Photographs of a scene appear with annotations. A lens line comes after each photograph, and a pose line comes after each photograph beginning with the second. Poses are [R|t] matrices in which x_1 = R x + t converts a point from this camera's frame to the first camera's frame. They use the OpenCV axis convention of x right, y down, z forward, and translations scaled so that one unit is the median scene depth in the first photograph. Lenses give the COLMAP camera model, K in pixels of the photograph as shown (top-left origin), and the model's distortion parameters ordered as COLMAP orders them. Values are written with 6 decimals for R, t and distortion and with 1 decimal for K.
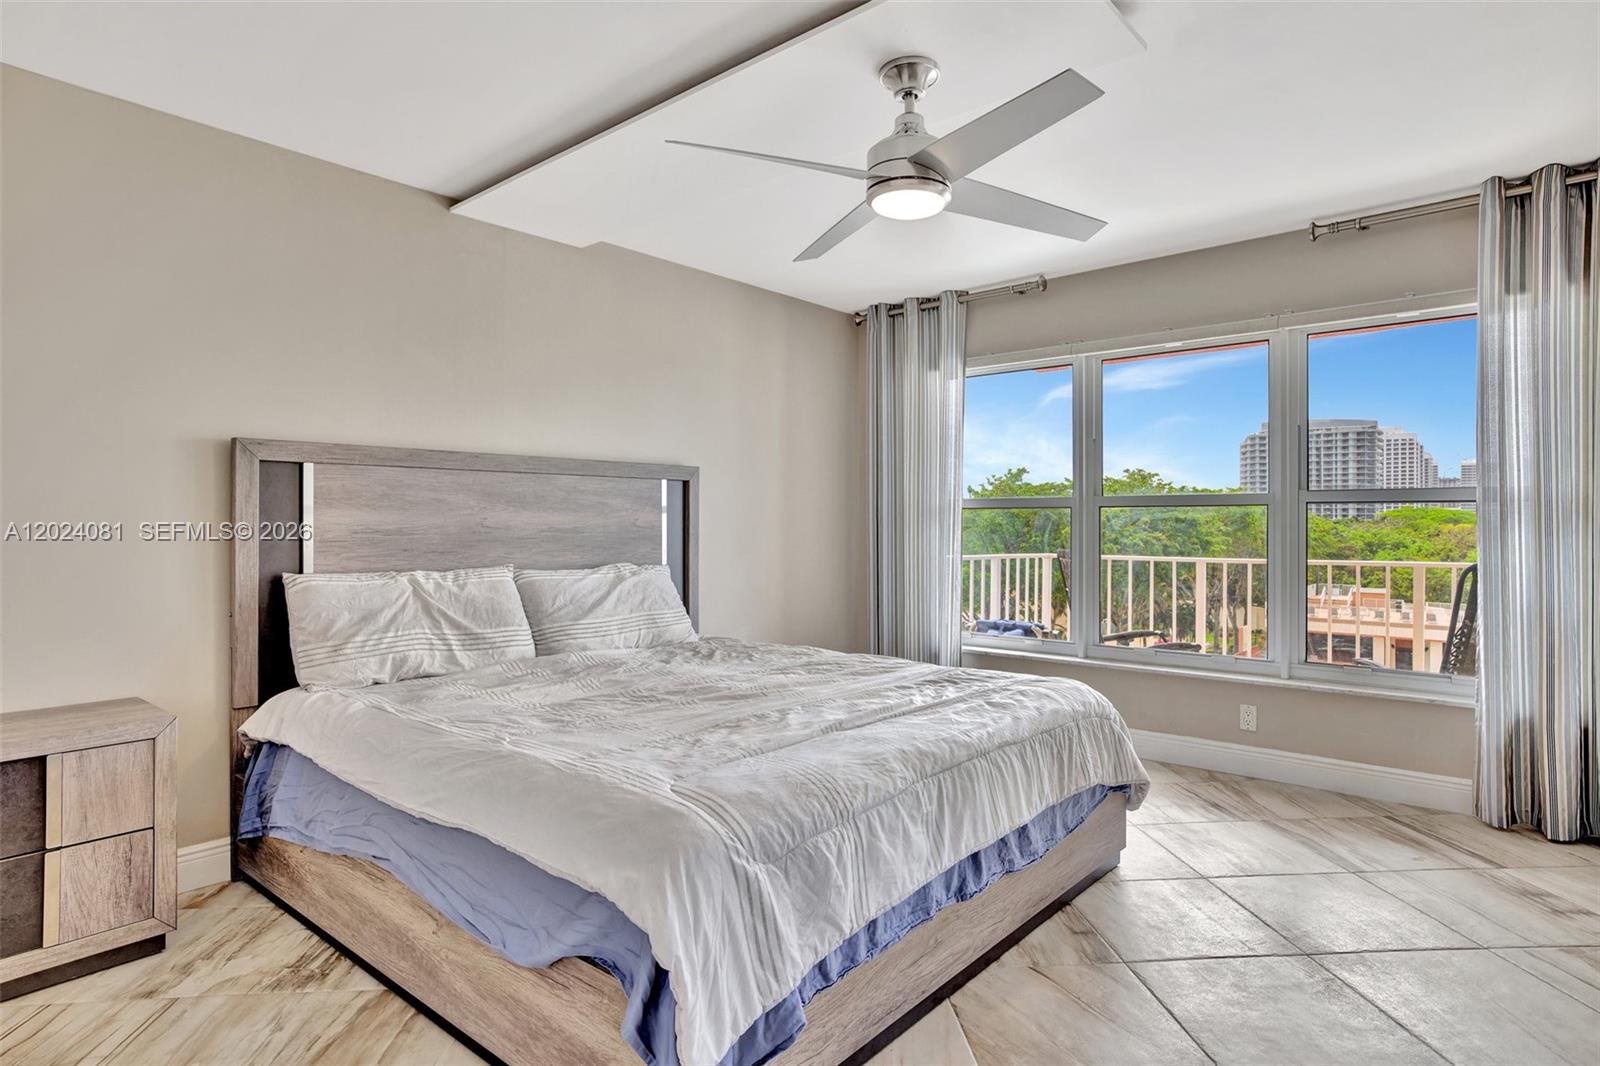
lens RADIAL K [[878.7, 0, 798.8], [0, 878.7, 526.9], [0, 0, 1]] dist [-0.014051, 0.001413]
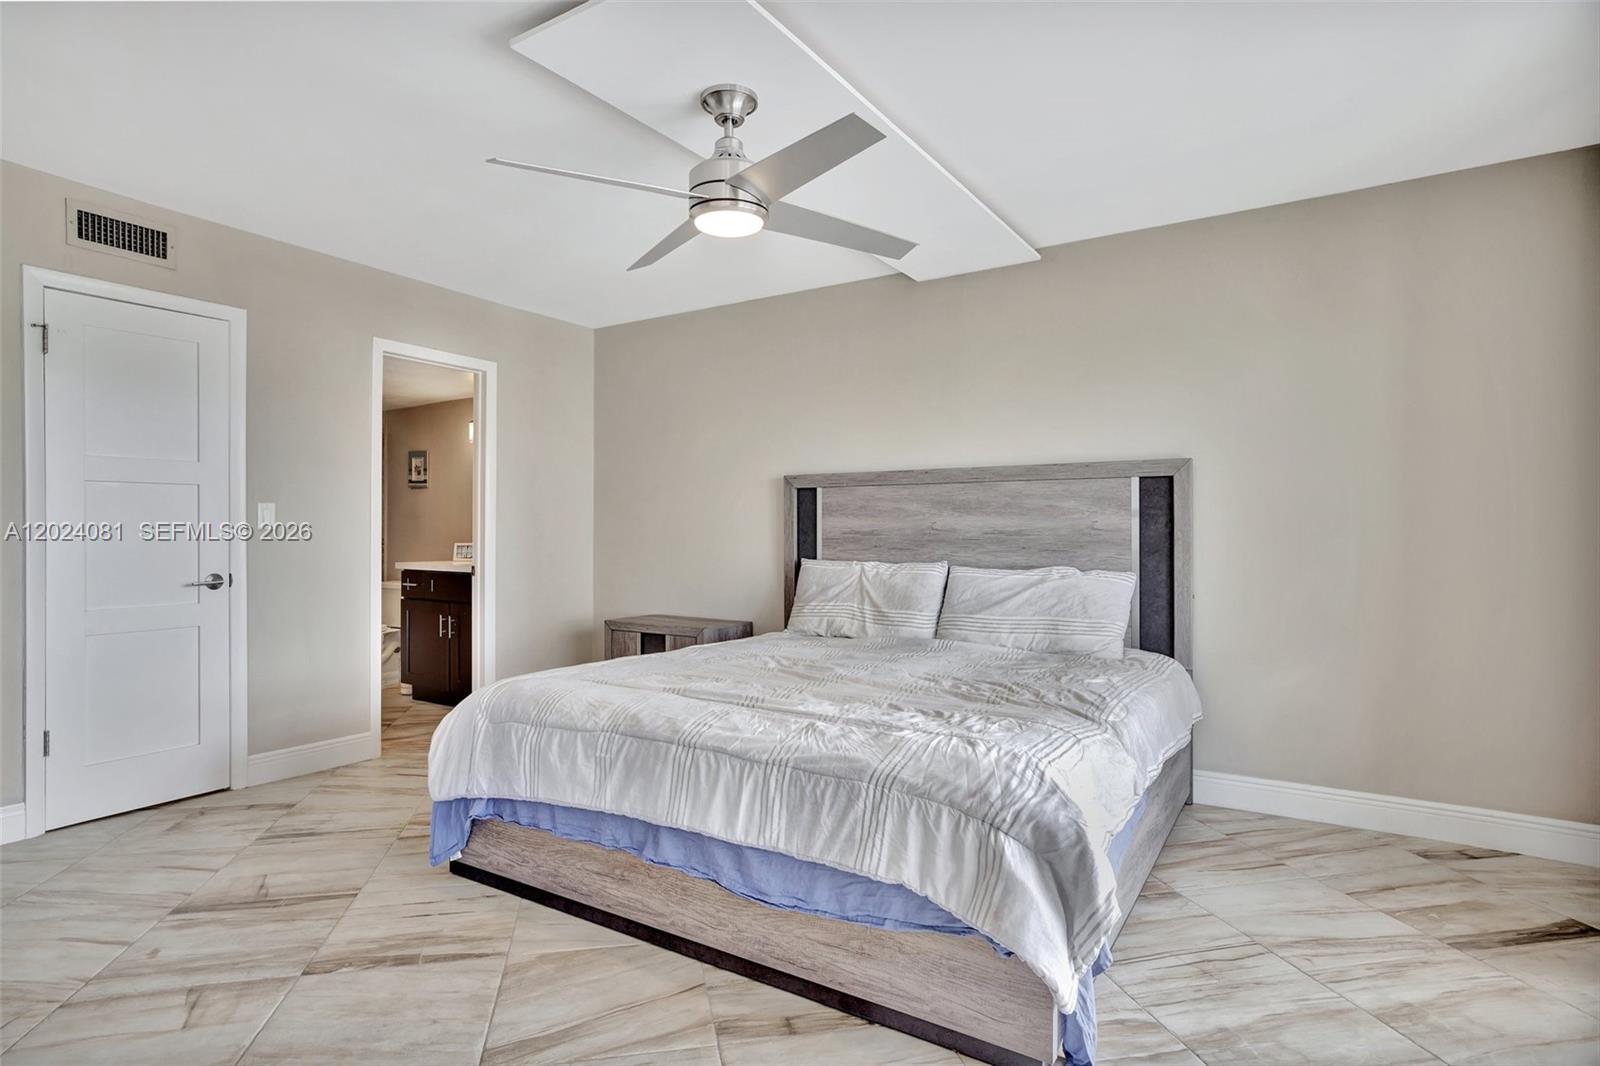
lens RADIAL K [[878.7, 0, 804.8], [0, 878.7, 532.3], [0, 0, 1]] dist [-0.014051, 0.001413]
pose [[0.122181, 0.000948, -0.992507, 0.857744], [-0.004383, 0.999990, 0.000415, 0.004263], [0.992498, 0.004299, 0.122184, 0.690541]]
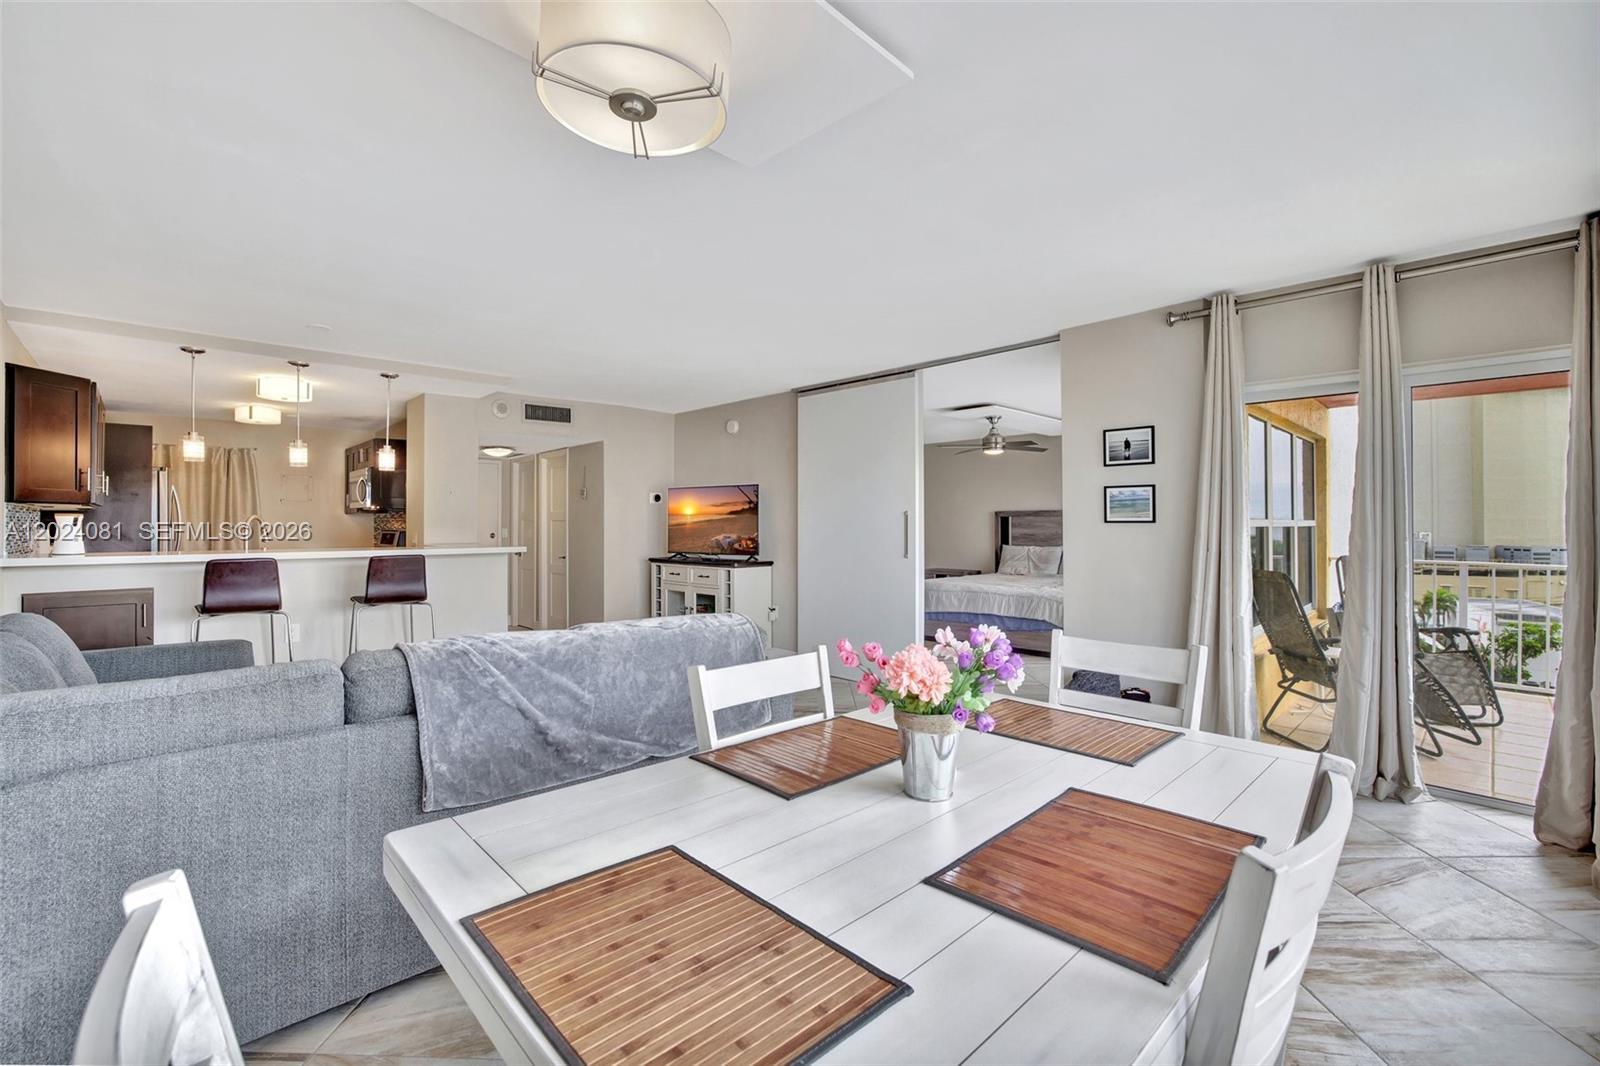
lens RADIAL K [[699.7, 0, 797.3], [0, 699.7, 530.6], [0, 0, 1]] dist [-0.047856, 0.014807]
pose [[-0.110336, 0.008667, -0.993857, 2.272683], [-0.002902, 0.999955, 0.009043, -0.031556], [0.993890, 0.003882, -0.110306, 0.358320]]
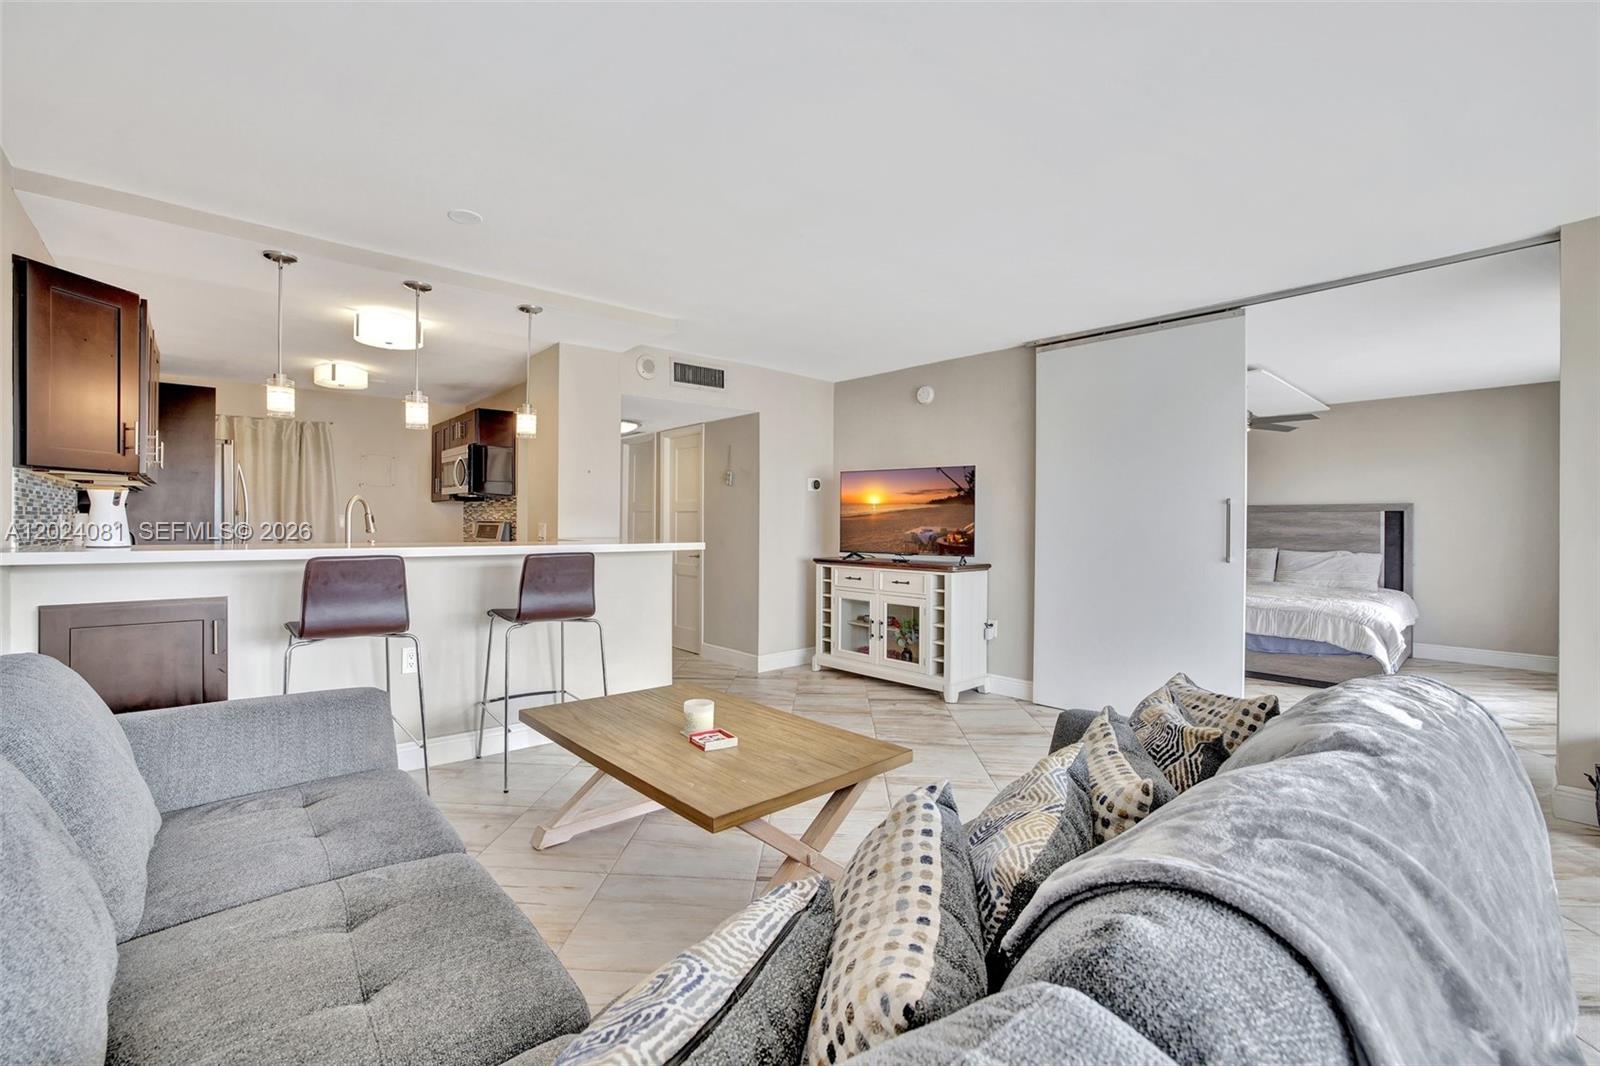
lens RADIAL K [[699.7, 0, 799.7], [0, 699.7, 539.3], [0, 0, 1]] dist [-0.047856, 0.014807]
pose [[-0.150423, 0.021566, -0.988386, 1.930714], [-0.011235, 0.999660, 0.023521, -0.014410], [0.988558, 0.014643, -0.150130, -0.080085]]
